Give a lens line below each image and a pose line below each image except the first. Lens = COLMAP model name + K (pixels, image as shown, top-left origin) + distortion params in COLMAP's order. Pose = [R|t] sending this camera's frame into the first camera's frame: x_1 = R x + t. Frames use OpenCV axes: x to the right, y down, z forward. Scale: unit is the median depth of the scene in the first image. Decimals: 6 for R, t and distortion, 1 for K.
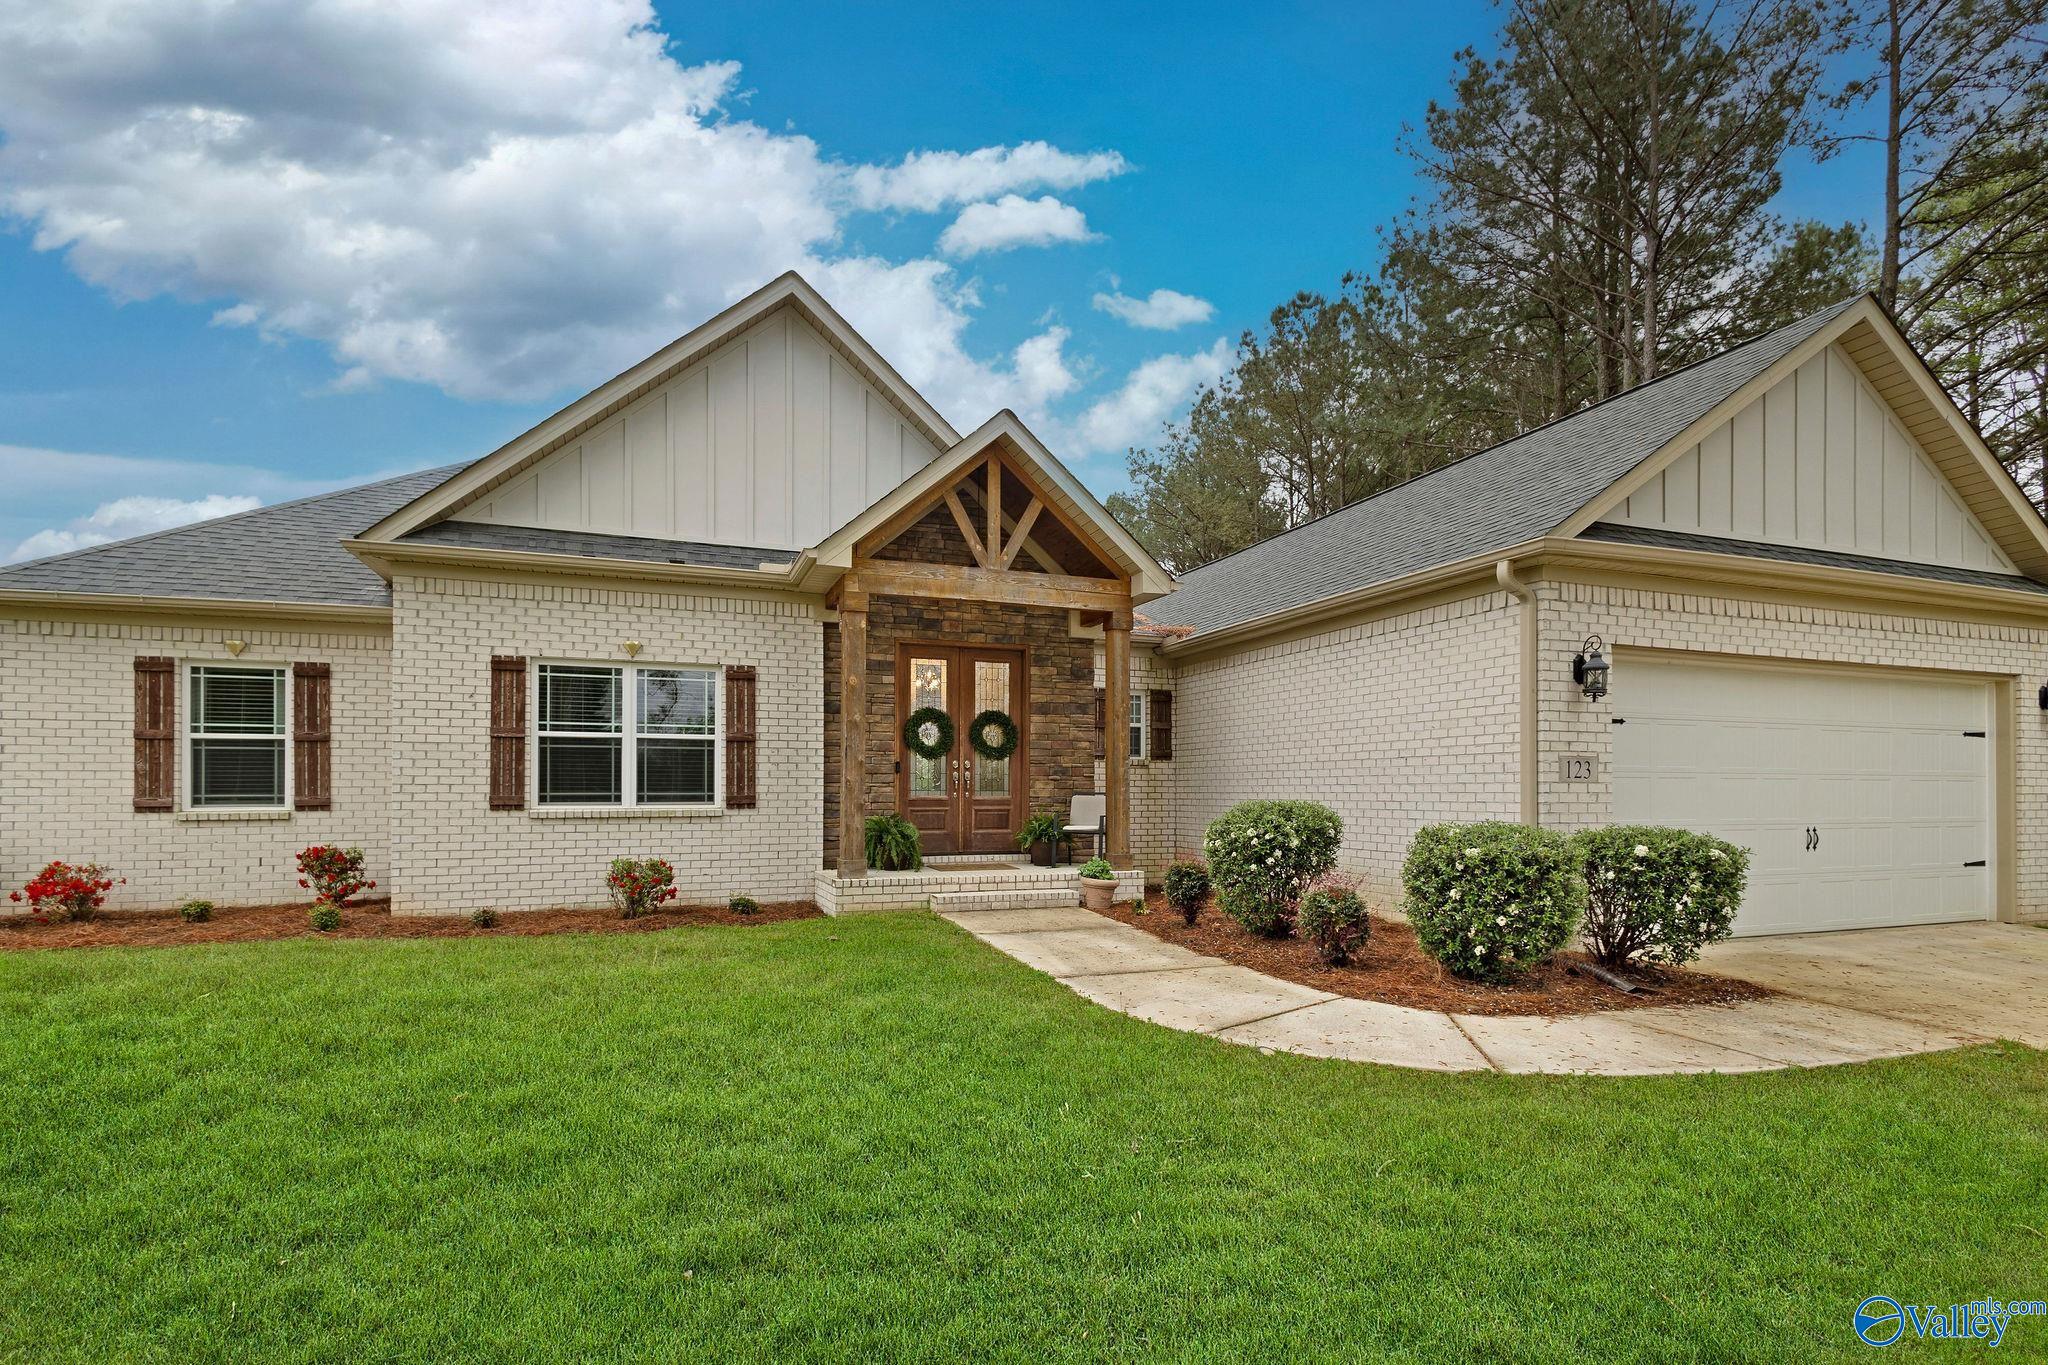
lens RADIAL K [[946.2, 0, 1011.2], [0, 946.2, 754.8], [0, 0, 1]] dist [0.022925, -0.003683]
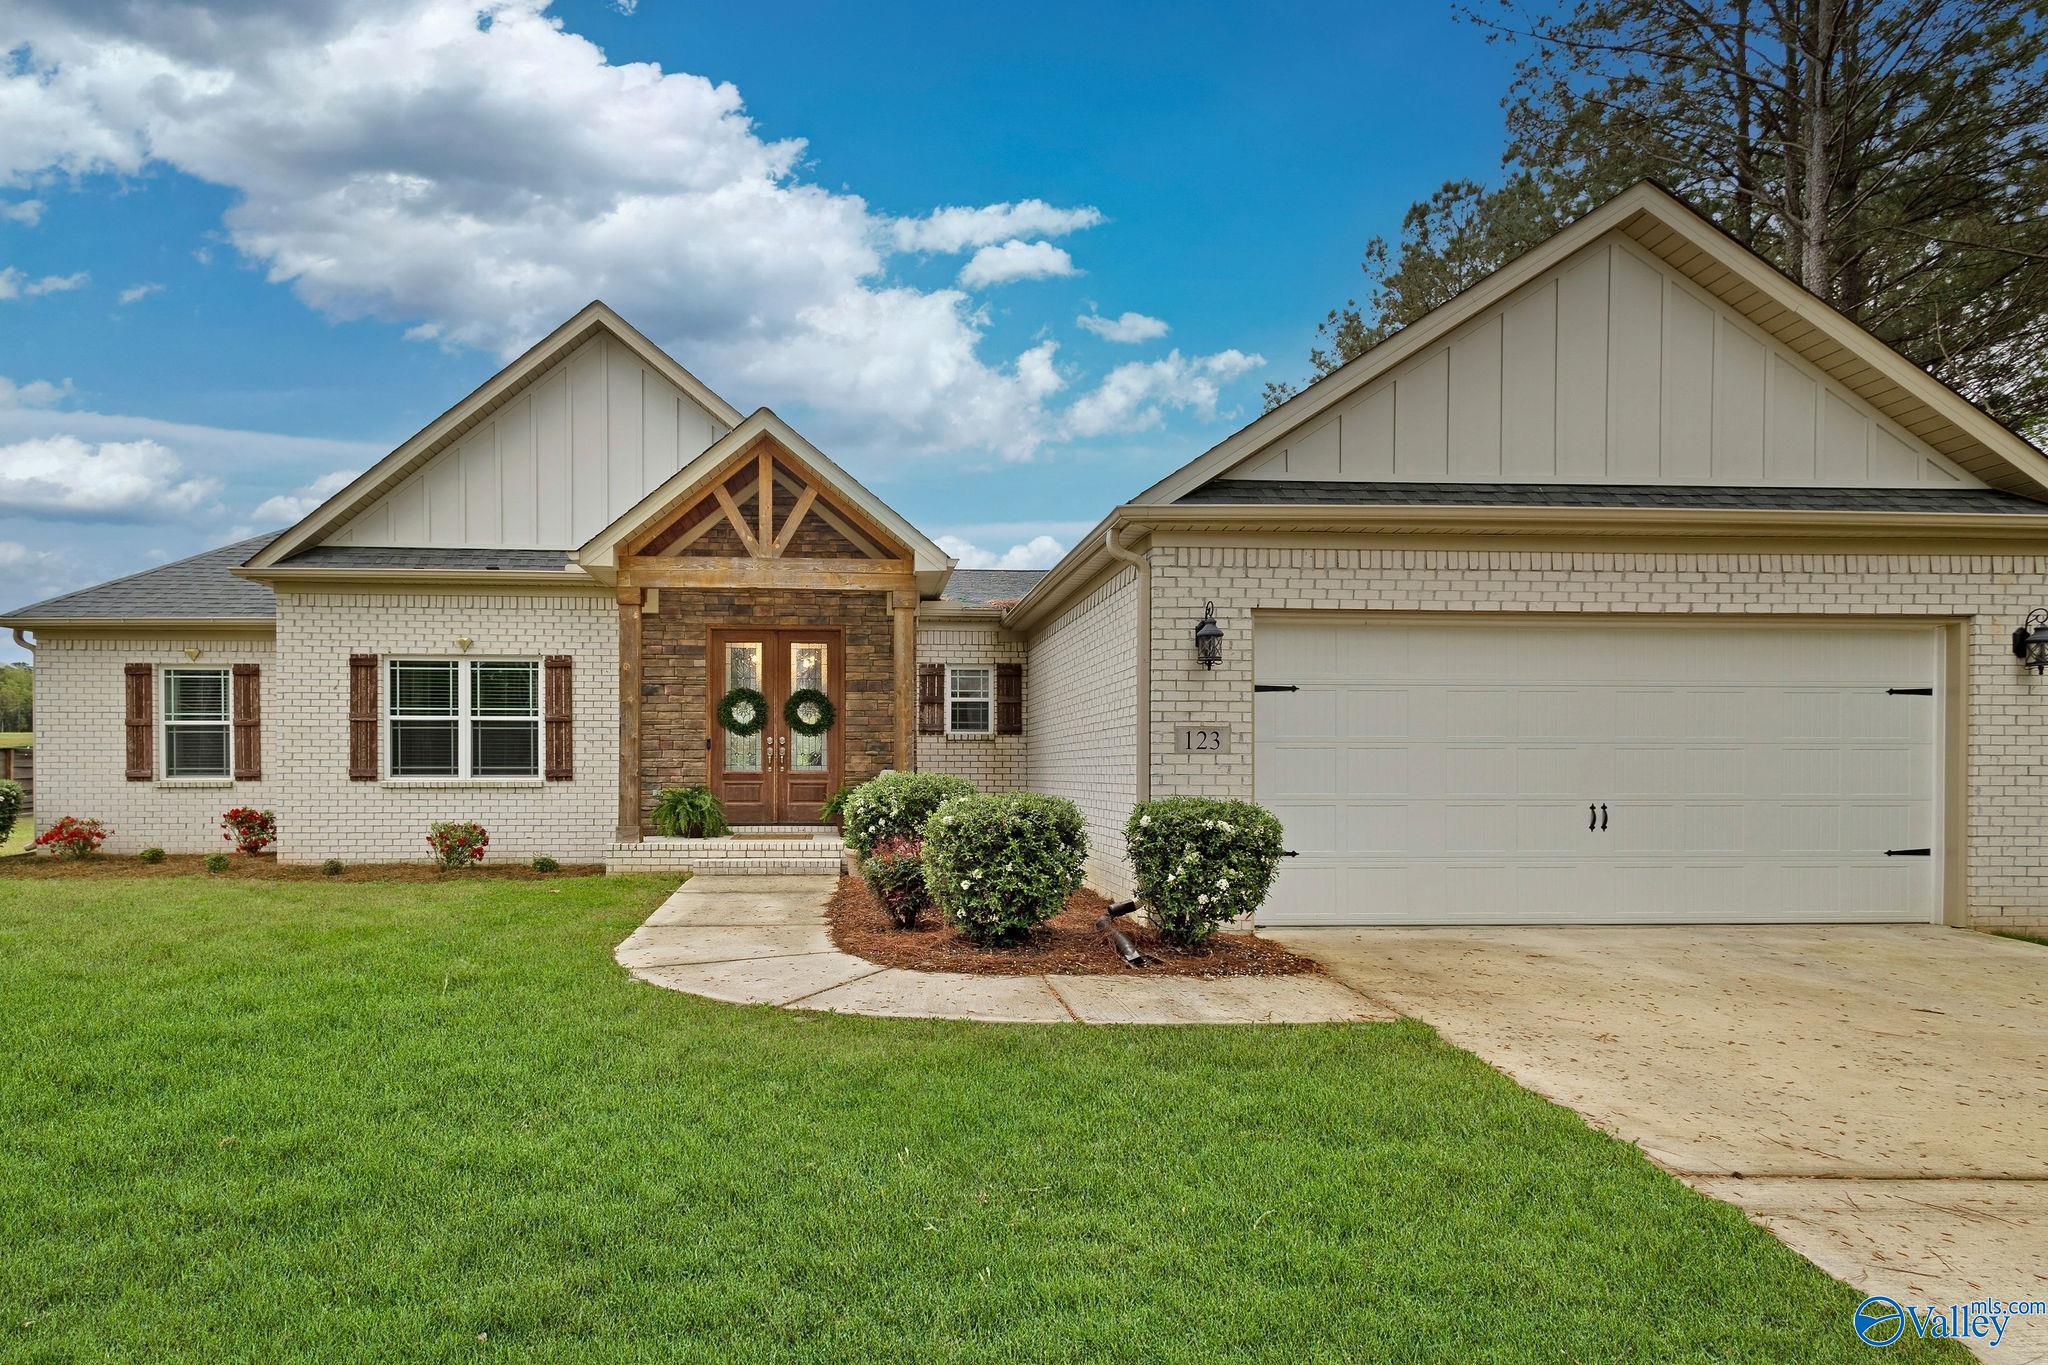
lens RADIAL K [[995.4, 0, 893.0], [0, 995.4, 746.3], [0, 0, 1]] dist [0.020633, -0.001477]
pose [[0.962196, -0.006646, -0.272275, 0.436065], [0.010543, 0.999862, 0.012855, 0.004156], [0.272152, -0.015240, 0.962134, -0.044813]]
